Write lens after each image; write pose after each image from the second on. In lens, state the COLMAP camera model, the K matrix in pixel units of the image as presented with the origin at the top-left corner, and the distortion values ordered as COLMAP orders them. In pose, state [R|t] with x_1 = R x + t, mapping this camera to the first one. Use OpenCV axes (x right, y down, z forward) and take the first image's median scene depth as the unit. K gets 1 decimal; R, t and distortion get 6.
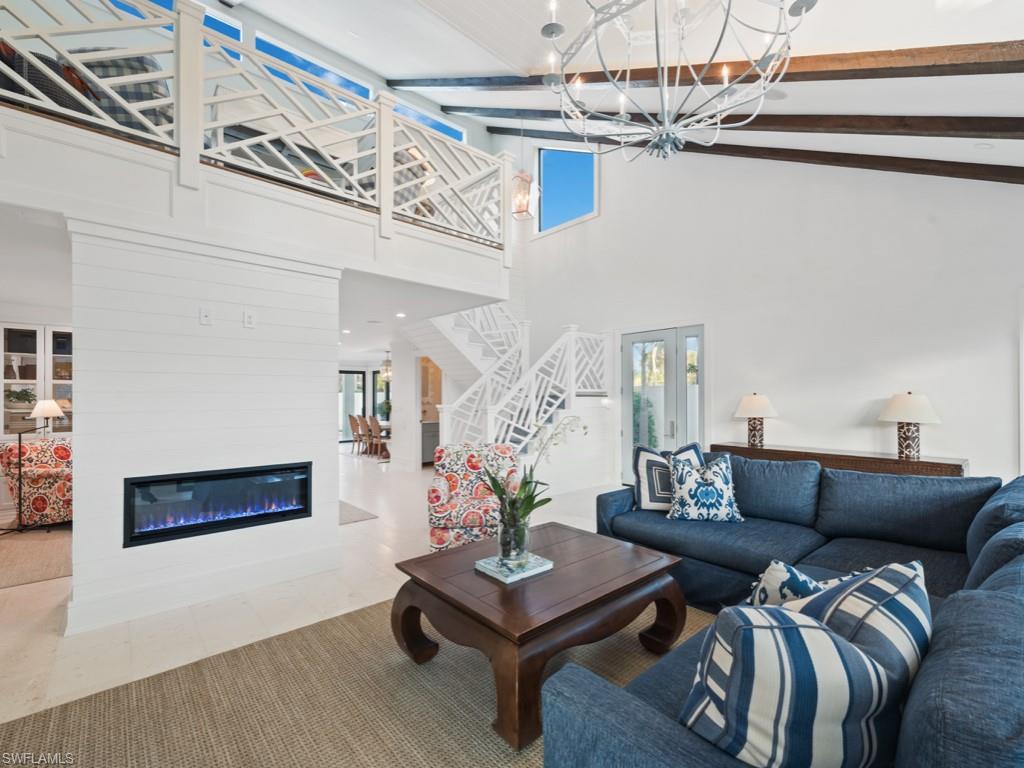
lens RADIAL K [[452.3, 0, 504.1], [0, 452.3, 391.7], [0, 0, 1]] dist [0.002010, 0.000086]
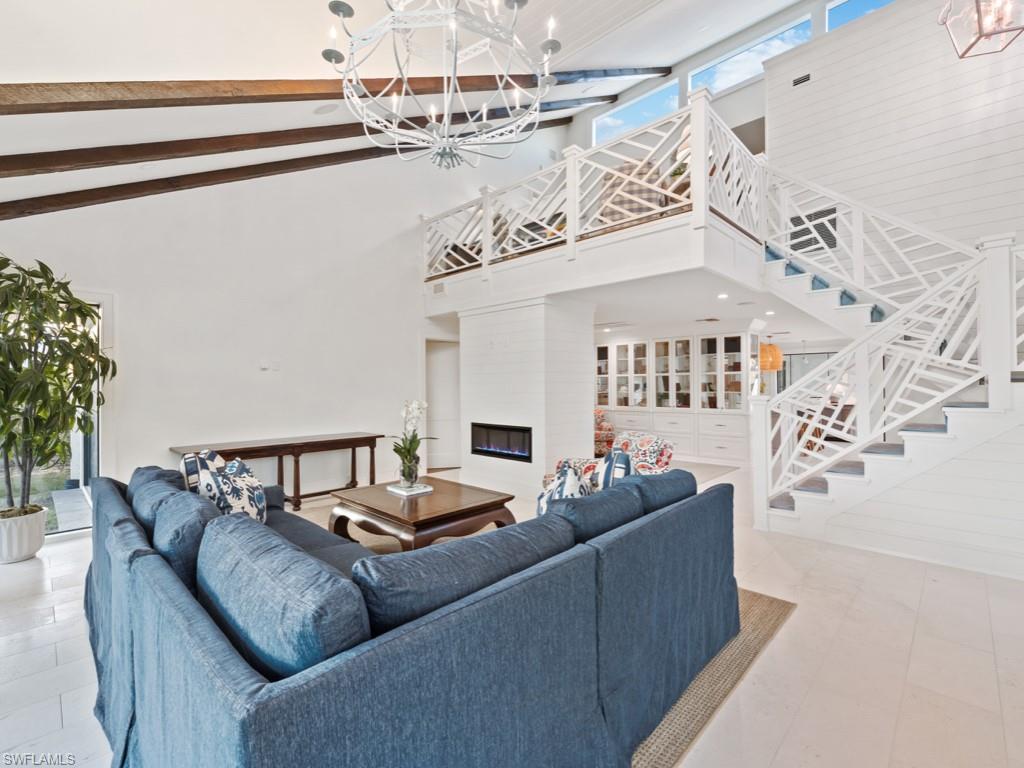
lens RADIAL K [[456.8, 0, 508.9], [0, 456.8, 384.2], [0, 0, 1]] dist [0.002943, -0.000213]
pose [[0.071614, -0.001556, -0.997431, 0.995460], [0.017936, 0.999839, -0.000272, 0.004820], [0.997271, -0.017871, 0.071631, 0.724738]]
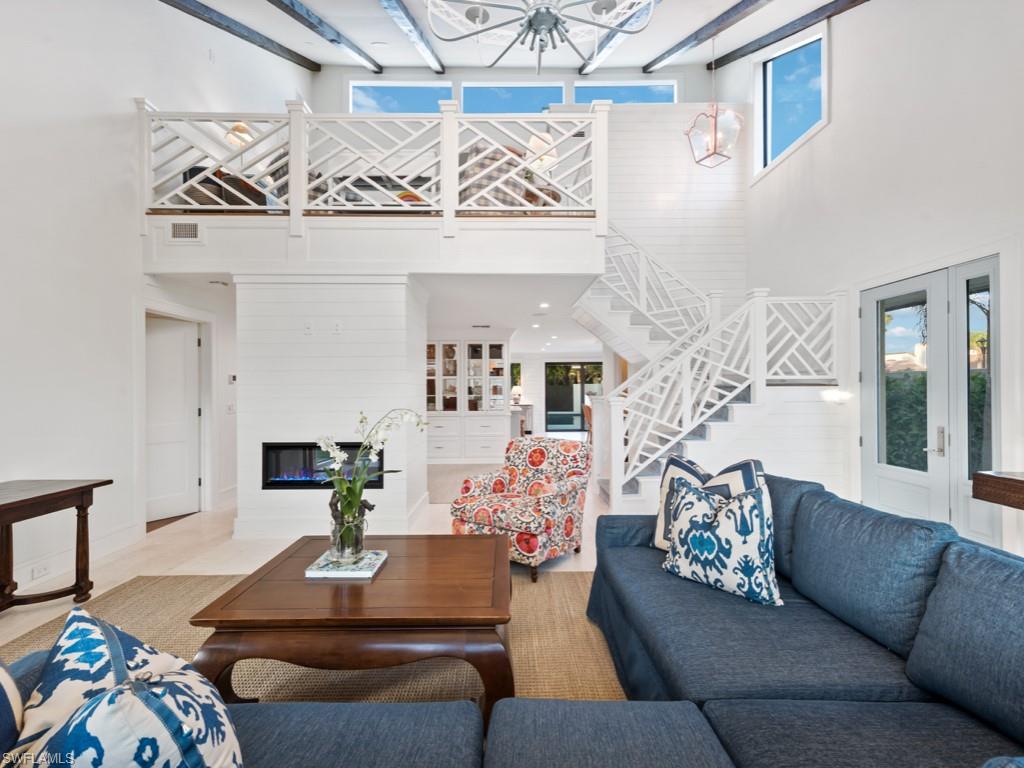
lens RADIAL K [[447.6, 0, 506.3], [0, 447.6, 384.6], [0, 0, 1]] dist [0.002791, -0.000458]
pose [[0.757949, -0.007019, -0.652276, 0.515683], [0.010570, 0.999943, 0.001523, 0.004485], [0.652228, -0.008049, 0.757980, 0.288944]]
